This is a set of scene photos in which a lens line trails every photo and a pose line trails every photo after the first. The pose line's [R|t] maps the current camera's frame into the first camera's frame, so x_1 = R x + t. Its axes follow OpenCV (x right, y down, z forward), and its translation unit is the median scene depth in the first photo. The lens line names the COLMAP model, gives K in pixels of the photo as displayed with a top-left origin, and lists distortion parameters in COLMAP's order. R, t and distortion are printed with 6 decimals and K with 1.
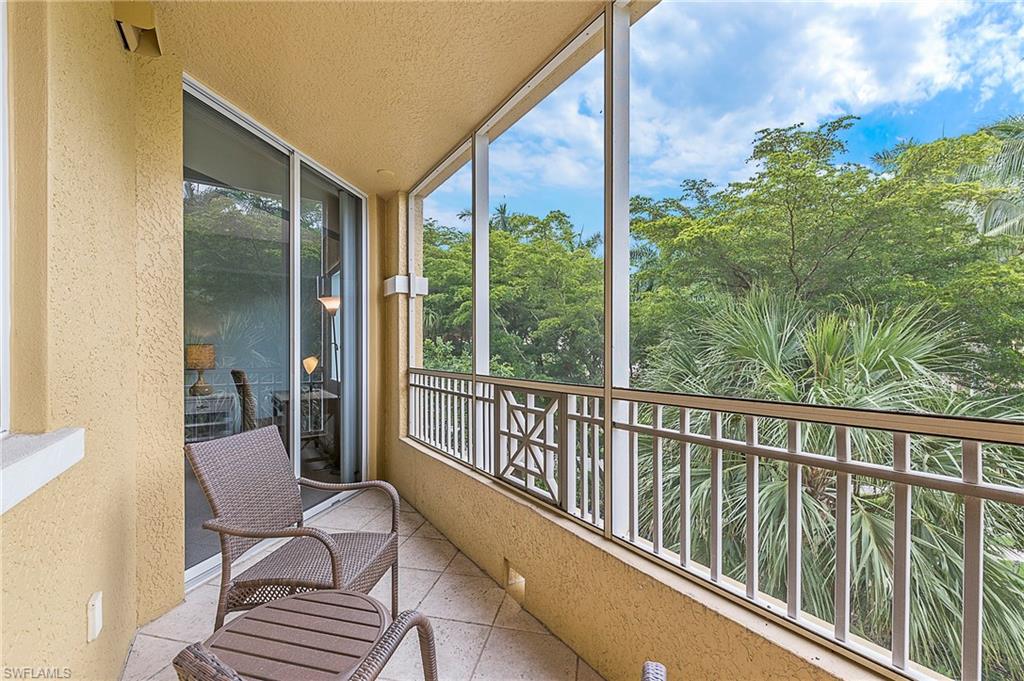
lens RADIAL K [[428.4, 0, 513.8], [0, 428.4, 359.8], [0, 0, 1]] dist [0.017666, -0.000018]
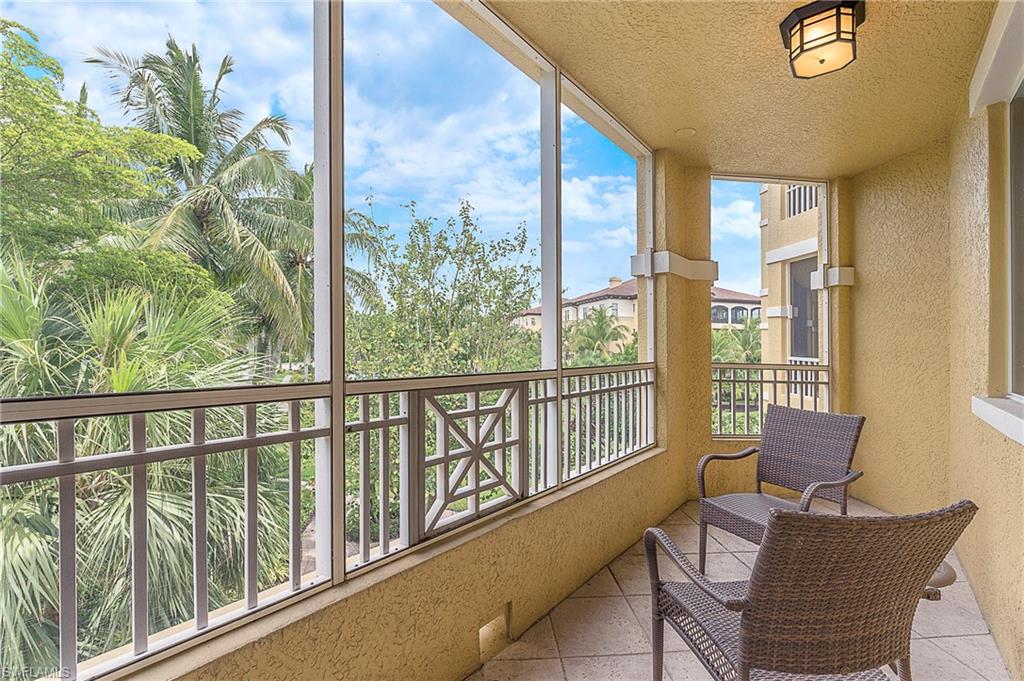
lens RADIAL K [[403.2, 0, 513.4], [0, 403.2, 345.6], [0, 0, 1]] dist [0.016383, -0.000296]
pose [[-0.257172, -0.014066, 0.966263, -0.657643], [-0.004000, 0.999901, 0.013491, -0.014826], [-0.966357, -0.000395, -0.257203, 1.066686]]
